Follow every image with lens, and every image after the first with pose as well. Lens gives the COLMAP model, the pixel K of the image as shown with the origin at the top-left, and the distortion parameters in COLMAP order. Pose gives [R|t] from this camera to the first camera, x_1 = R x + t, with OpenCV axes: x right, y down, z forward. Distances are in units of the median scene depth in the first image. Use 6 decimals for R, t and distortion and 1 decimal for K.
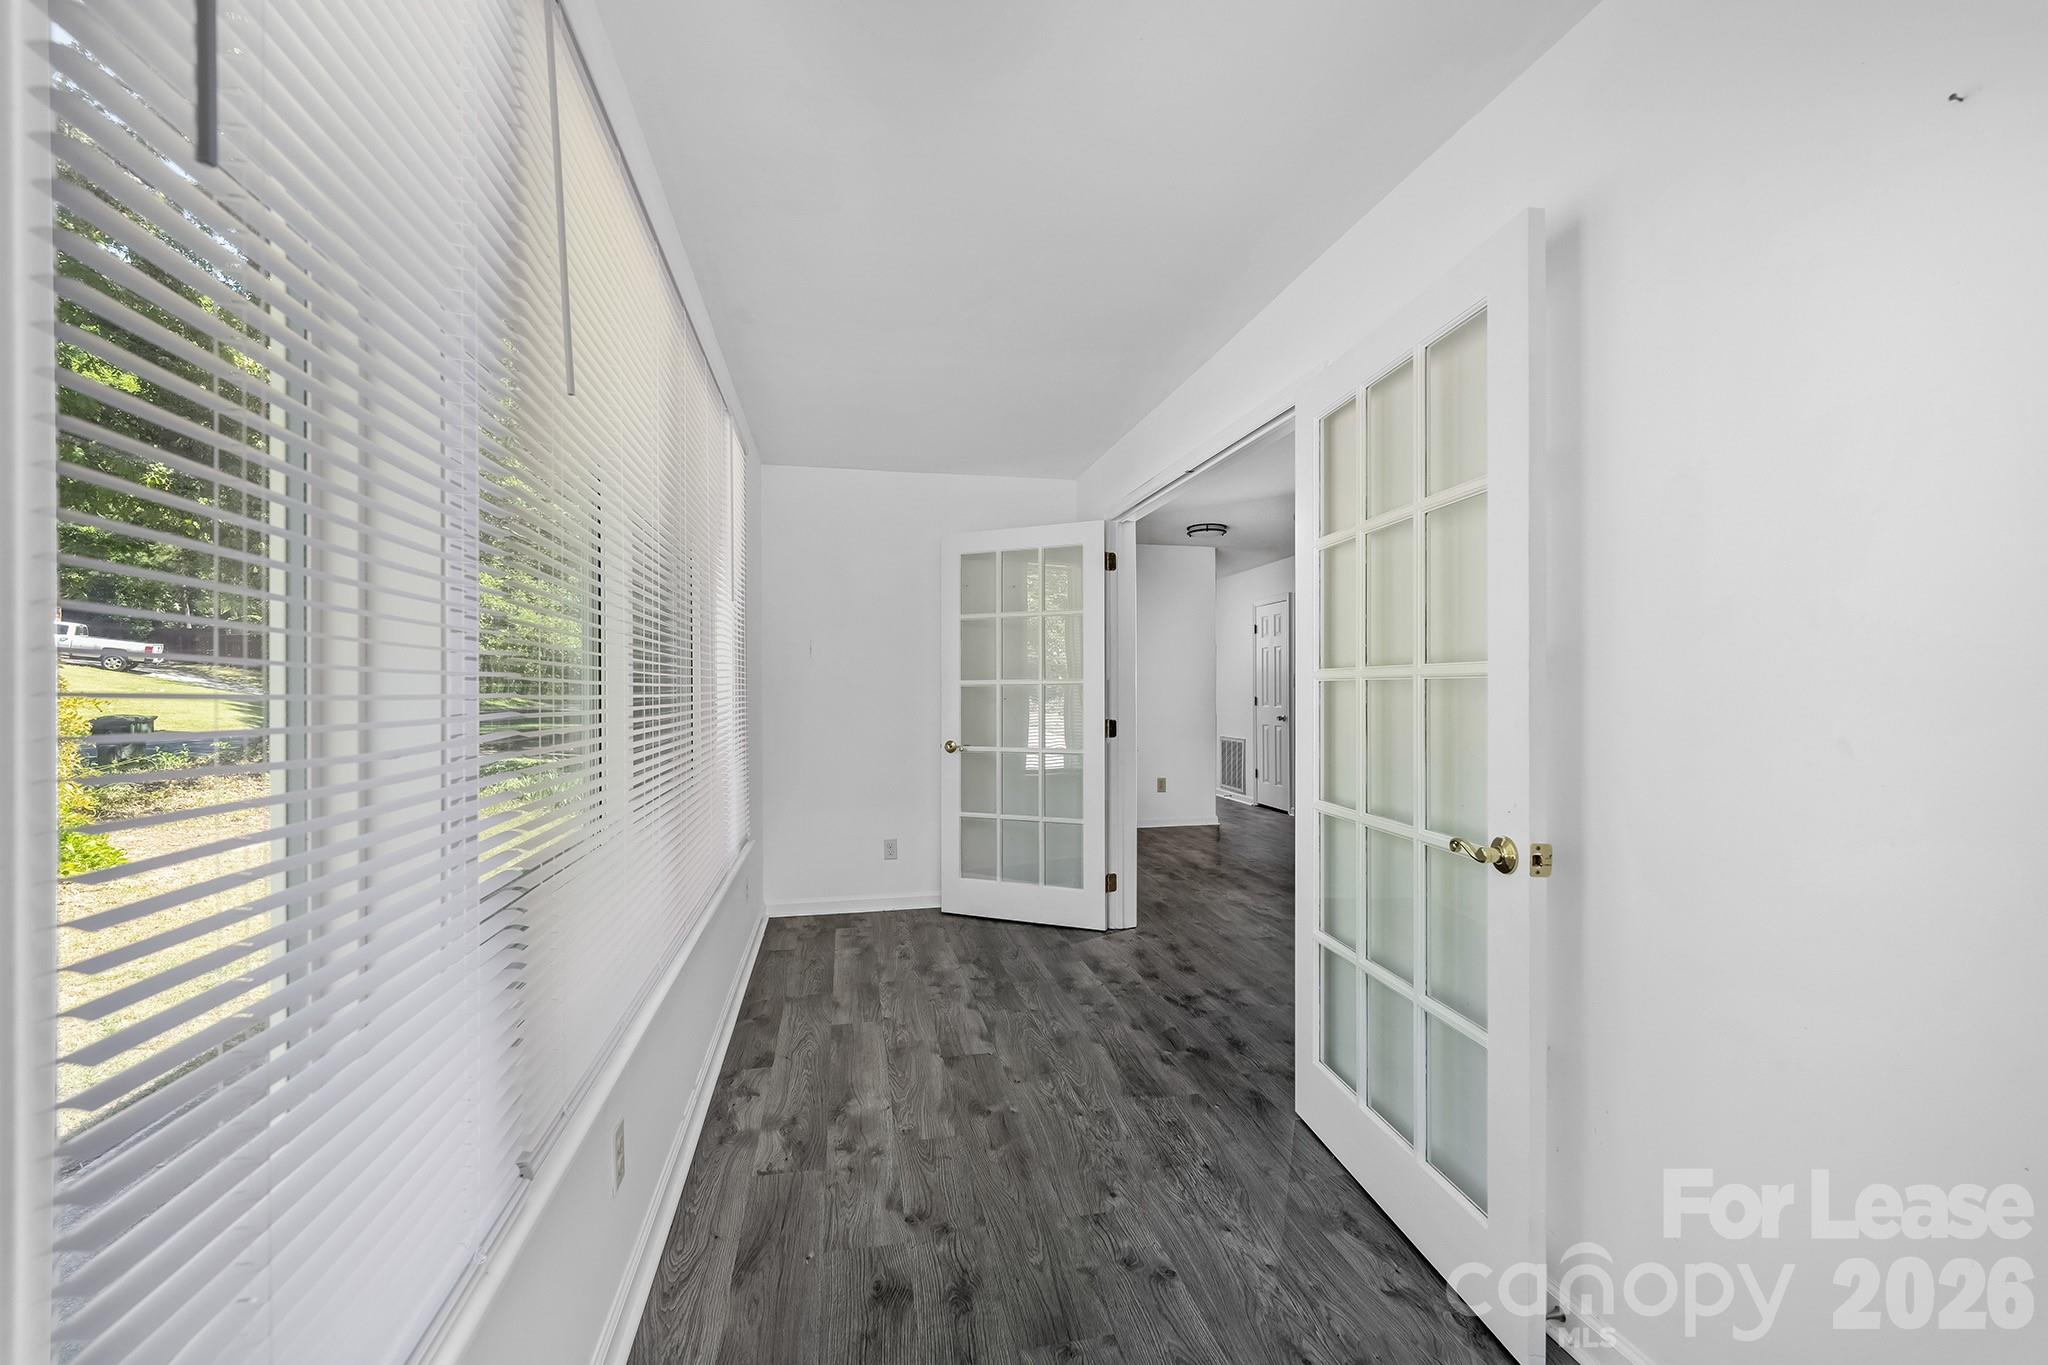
lens RADIAL K [[846.6, 0, 1023.9], [0, 846.6, 687.1], [0, 0, 1]] dist [-0.009666, 0.000038]
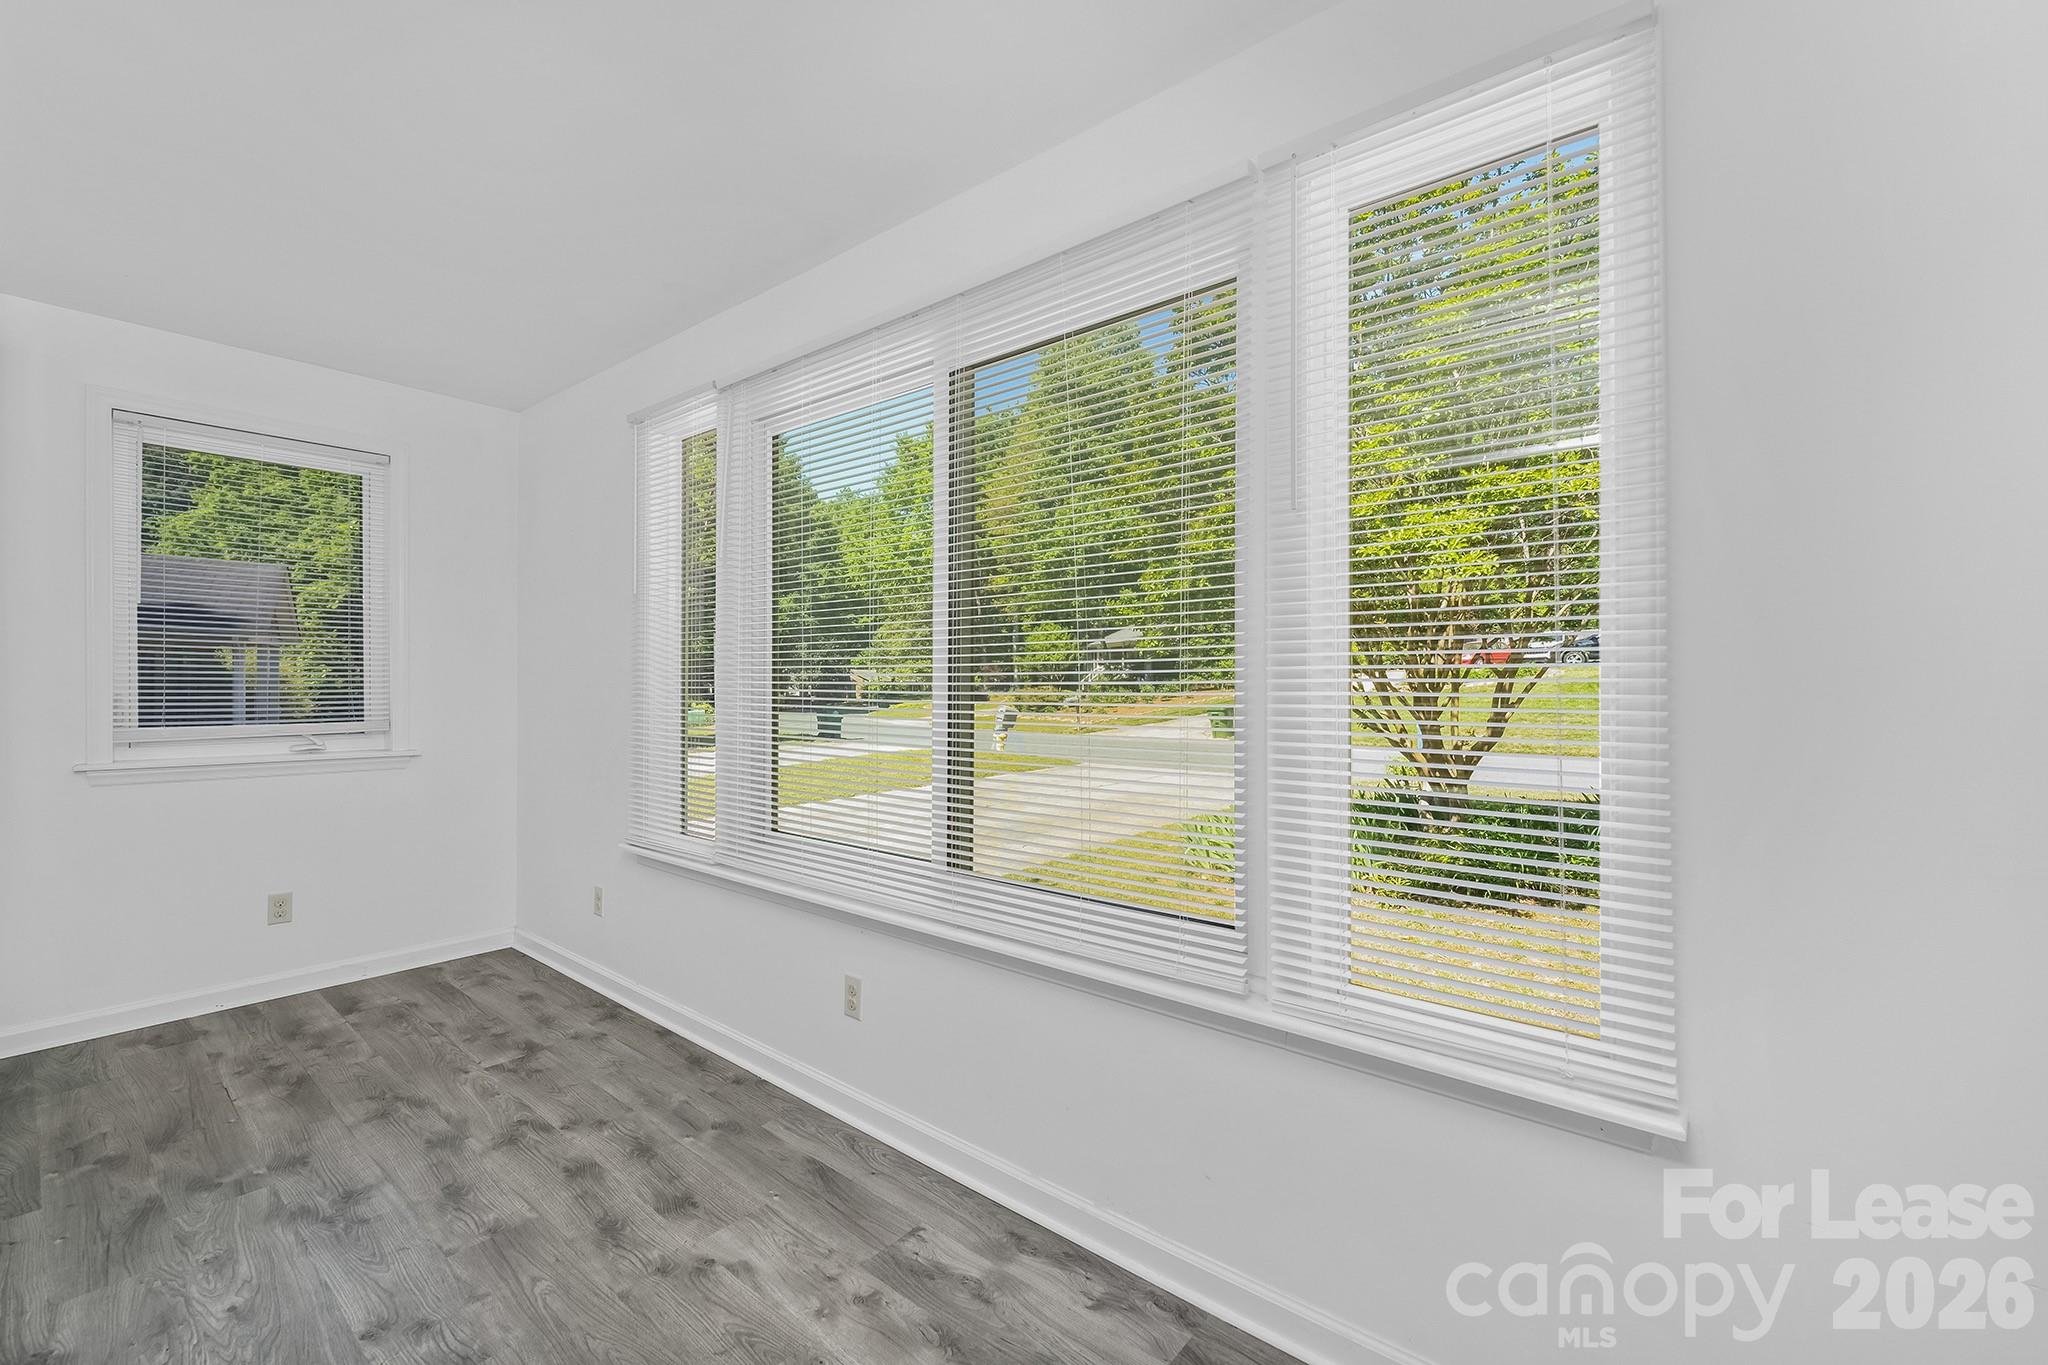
lens RADIAL K [[846.6, 0, 1024.3], [0, 846.6, 683.7], [0, 0, 1]] dist [-0.009666, 0.000038]
pose [[-0.783592, -0.001990, -0.621272, 0.151108], [-0.002242, 0.999997, -0.000374, 0.008140], [0.621271, 0.001100, -0.783595, 1.779325]]
